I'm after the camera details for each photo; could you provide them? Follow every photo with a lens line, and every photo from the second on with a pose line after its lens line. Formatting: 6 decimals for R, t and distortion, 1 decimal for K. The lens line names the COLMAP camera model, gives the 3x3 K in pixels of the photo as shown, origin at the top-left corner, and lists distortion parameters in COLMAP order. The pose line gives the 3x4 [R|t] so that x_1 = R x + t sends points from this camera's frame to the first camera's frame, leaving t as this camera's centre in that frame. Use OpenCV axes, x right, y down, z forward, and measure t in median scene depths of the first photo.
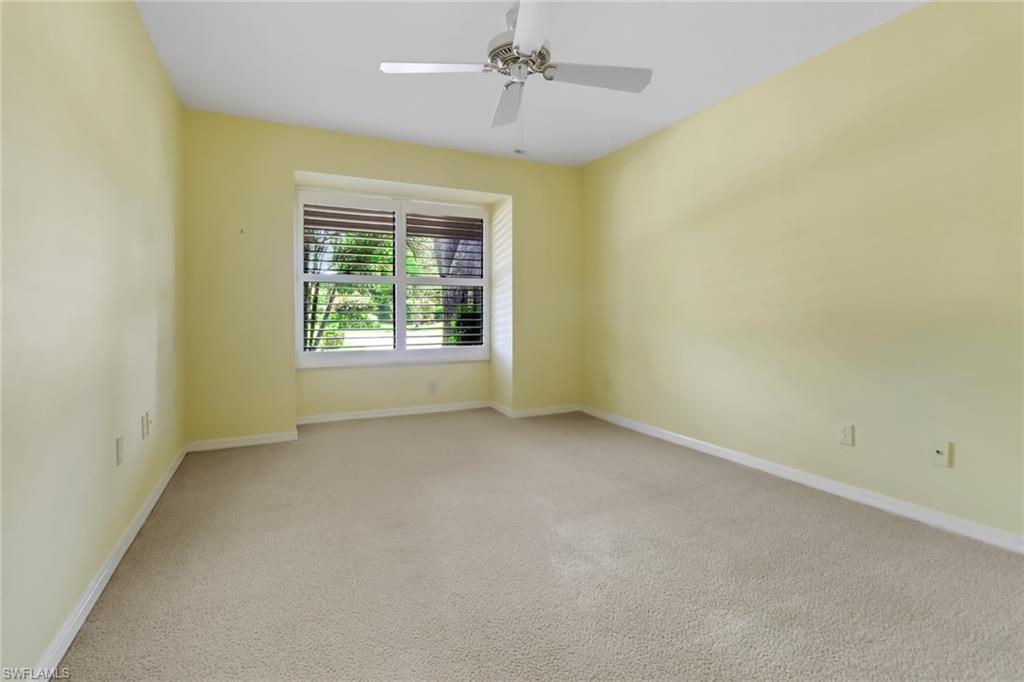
lens RADIAL K [[479.2, 0, 502.4], [0, 479.2, 335.8], [0, 0, 1]] dist [0.008364, -0.002923]
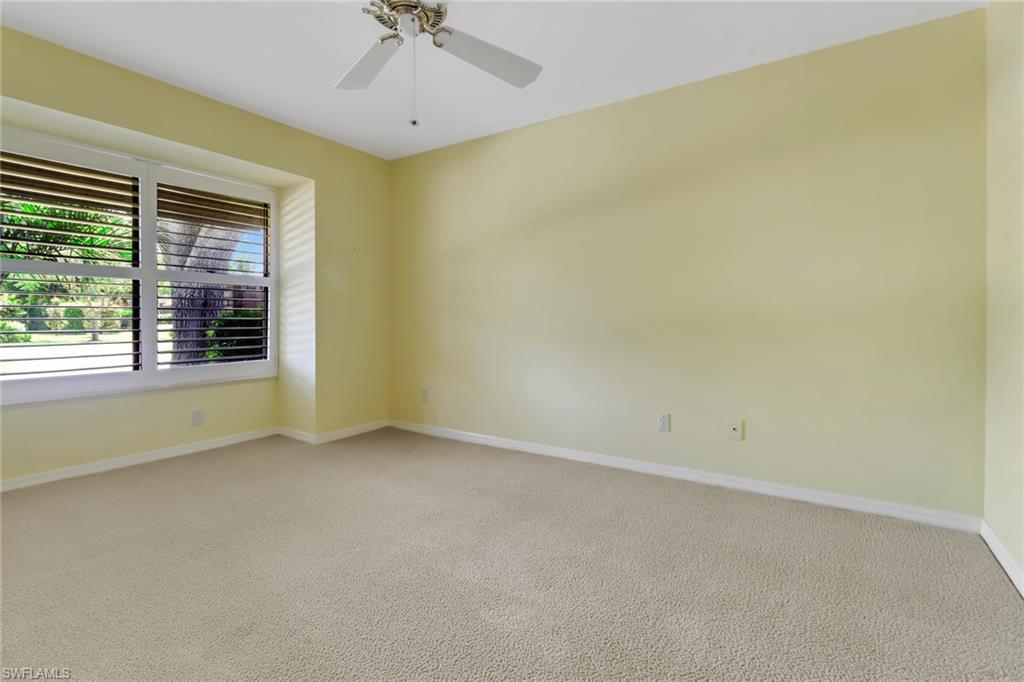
lens RADIAL K [[479.2, 0, 512.7], [0, 479.2, 335.7], [0, 0, 1]] dist [0.008364, -0.002923]
pose [[0.858343, -0.020377, 0.512671, -0.114653], [0.025966, 0.999656, -0.003741, -0.007197], [-0.512418, 0.016523, 0.858577, 0.103109]]
